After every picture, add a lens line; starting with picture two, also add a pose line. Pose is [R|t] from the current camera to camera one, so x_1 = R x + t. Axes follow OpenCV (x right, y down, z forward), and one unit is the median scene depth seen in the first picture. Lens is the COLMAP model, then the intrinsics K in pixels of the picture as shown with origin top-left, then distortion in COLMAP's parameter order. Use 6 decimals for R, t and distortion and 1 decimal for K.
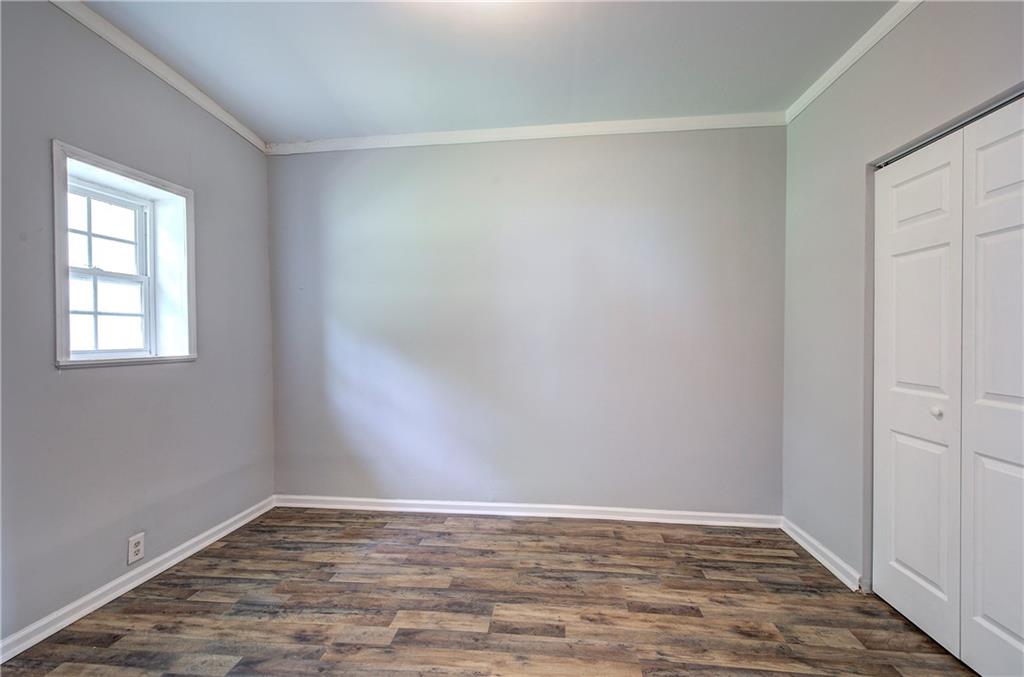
lens RADIAL K [[436.0, 0, 519.7], [0, 436.0, 340.2], [0, 0, 1]] dist [0.000043, 0.000273]
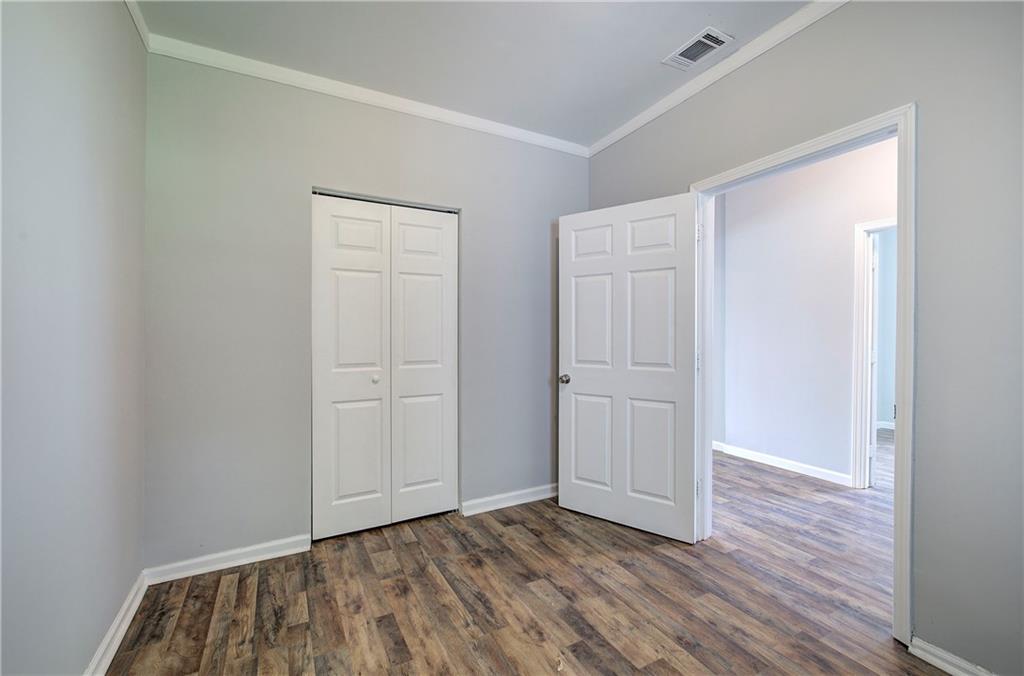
lens RADIAL K [[436.0, 0, 517.3], [0, 436.0, 337.2], [0, 0, 1]] dist [0.000043, 0.000273]
pose [[-0.563178, -0.004675, 0.826322, -0.520990], [0.006848, 0.999923, 0.010324, 0.002330], [-0.826307, 0.011473, -0.563103, 1.242885]]
